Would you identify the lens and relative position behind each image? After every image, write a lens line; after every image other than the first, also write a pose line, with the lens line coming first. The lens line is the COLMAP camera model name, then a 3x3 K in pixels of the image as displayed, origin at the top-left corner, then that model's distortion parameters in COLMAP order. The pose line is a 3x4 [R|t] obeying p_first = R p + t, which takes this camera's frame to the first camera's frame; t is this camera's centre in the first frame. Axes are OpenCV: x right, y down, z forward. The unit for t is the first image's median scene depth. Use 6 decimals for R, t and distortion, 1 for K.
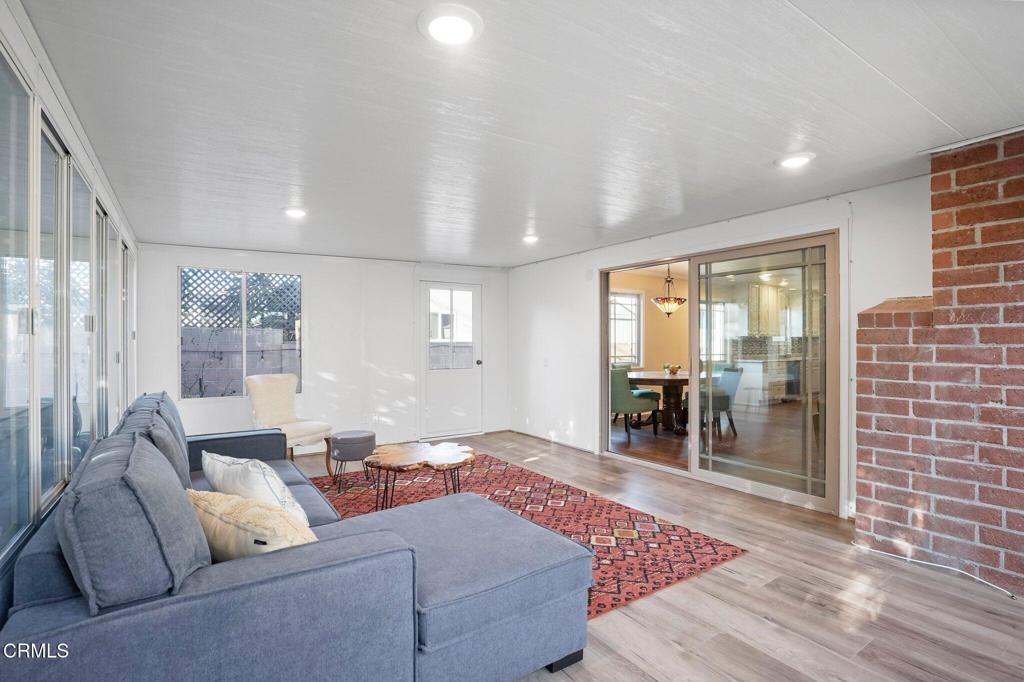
lens RADIAL K [[487.4, 0, 503.2], [0, 487.4, 347.6], [0, 0, 1]] dist [-0.052944, 0.019097]
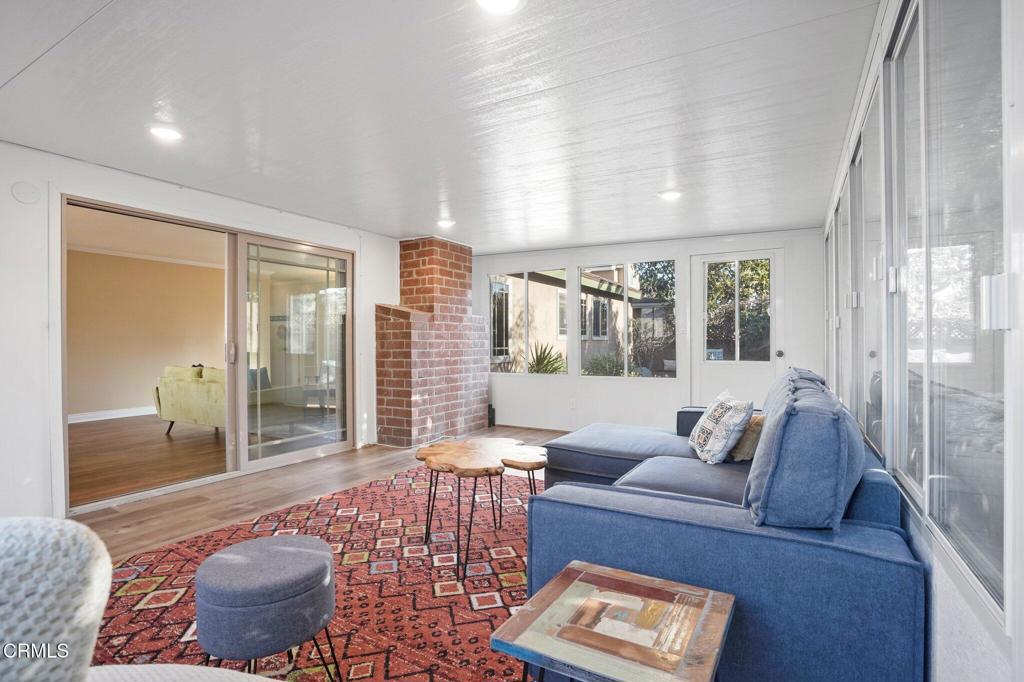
lens RADIAL K [[506.6, 0, 512.0], [0, 506.6, 341.0], [0, 0, 1]] dist [0.002915, 0.001350]
pose [[-0.435224, 0.006784, 0.900297, -0.957940], [0.014293, 0.999898, -0.000625, 0.033981], [-0.900209, 0.012596, -0.435277, 1.321672]]
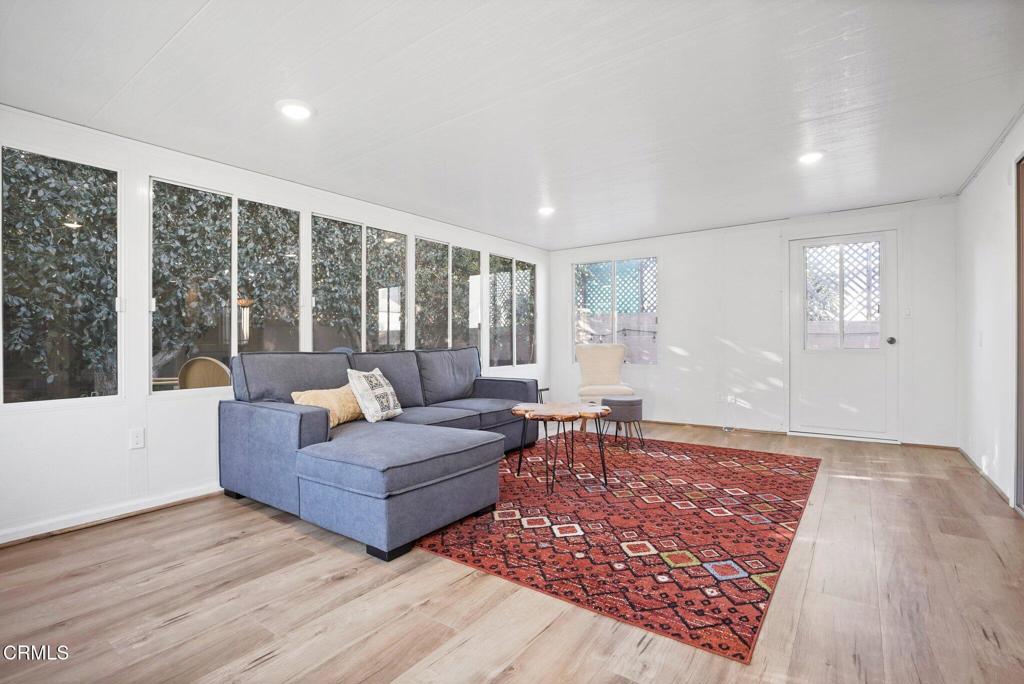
lens RADIAL K [[482.0, 0, 521.9], [0, 482.0, 343.5], [0, 0, 1]] dist [-0.027829, 0.000055]
pose [[0.365487, 0.006030, -0.930797, 0.810163], [-0.003014, 0.999981, 0.005295, 0.065935], [0.930812, 0.000870, 0.365498, 0.520385]]
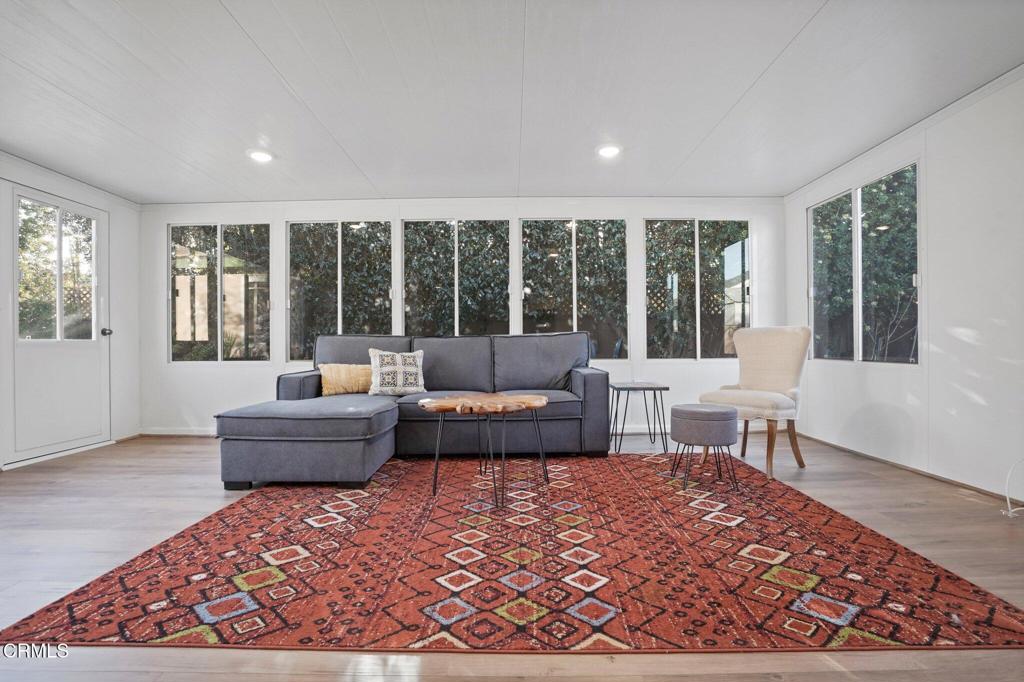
lens RADIAL K [[487.4, 0, 503.2], [0, 487.4, 347.6], [0, 0, 1]] dist [-0.052944, 0.019097]
pose [[-0.561104, 0.009775, -0.827688, 0.540456], [0.002659, 0.999946, 0.010007, 0.114973], [0.827741, 0.003415, -0.561100, 1.517707]]
